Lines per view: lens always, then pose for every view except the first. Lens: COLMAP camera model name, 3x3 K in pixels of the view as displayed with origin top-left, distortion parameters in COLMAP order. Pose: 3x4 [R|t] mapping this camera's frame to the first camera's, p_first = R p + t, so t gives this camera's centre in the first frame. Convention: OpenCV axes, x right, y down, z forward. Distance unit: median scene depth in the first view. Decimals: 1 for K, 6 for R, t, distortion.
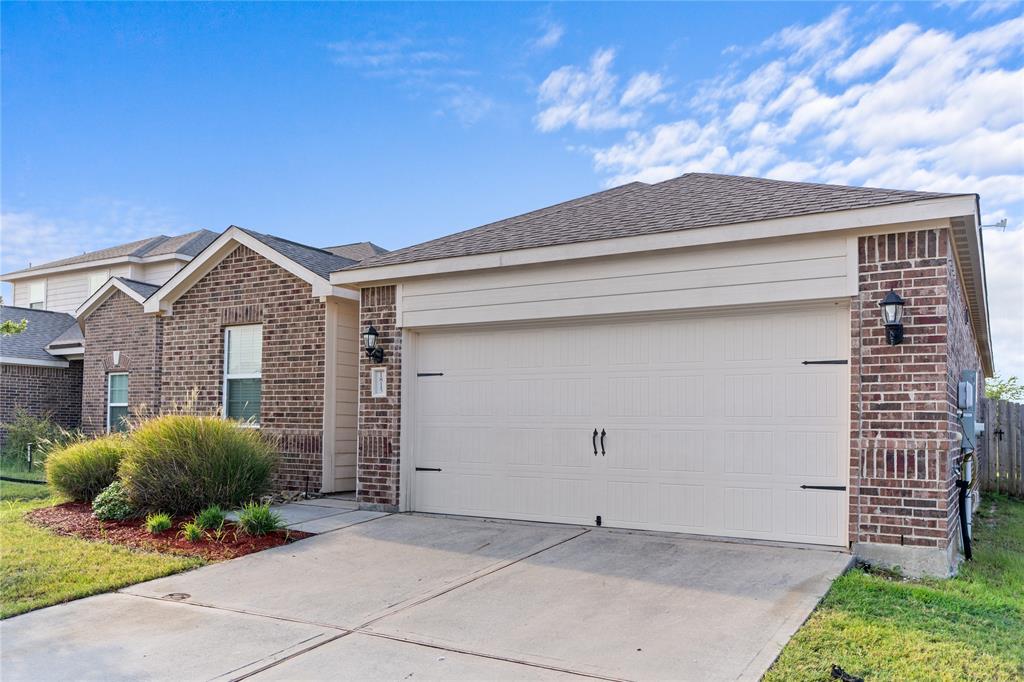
lens RADIAL K [[805.3, 0, 512.6], [0, 805.3, 390.6], [0, 0, 1]] dist [0.000423, -0.000118]
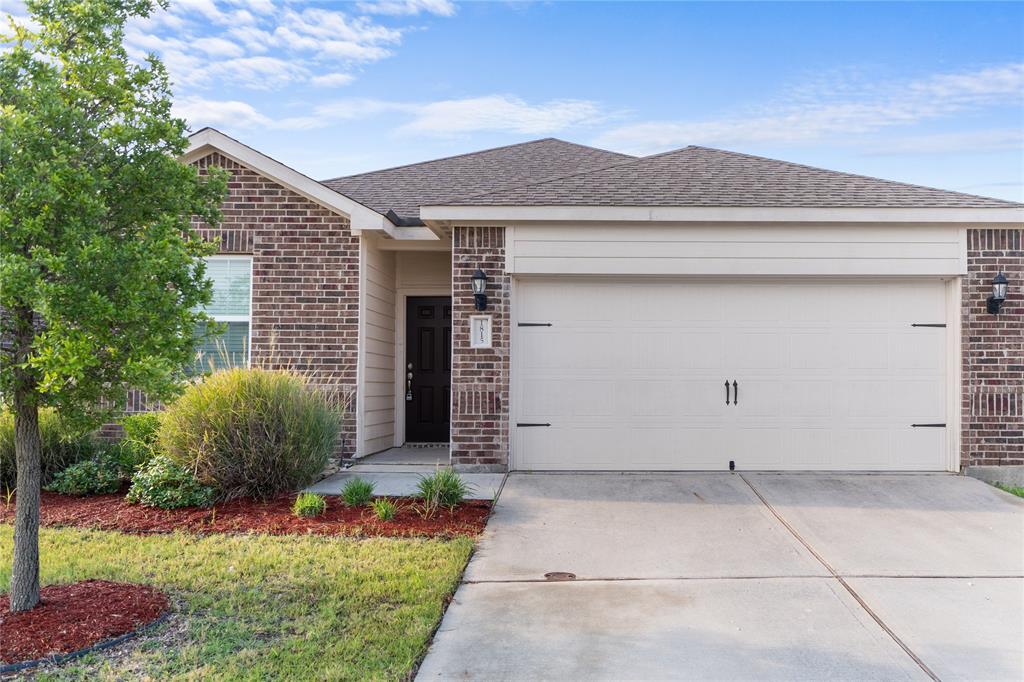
lens RADIAL K [[839.5, 0, 512.0], [0, 839.5, 341.0], [0, 0, 1]] dist [0.000539, 0.000588]
pose [[0.850999, 0.015687, 0.524934, -0.643645], [-0.015841, 0.999866, -0.004200, 0.003729], [-0.524929, -0.004741, 0.851133, 0.173326]]
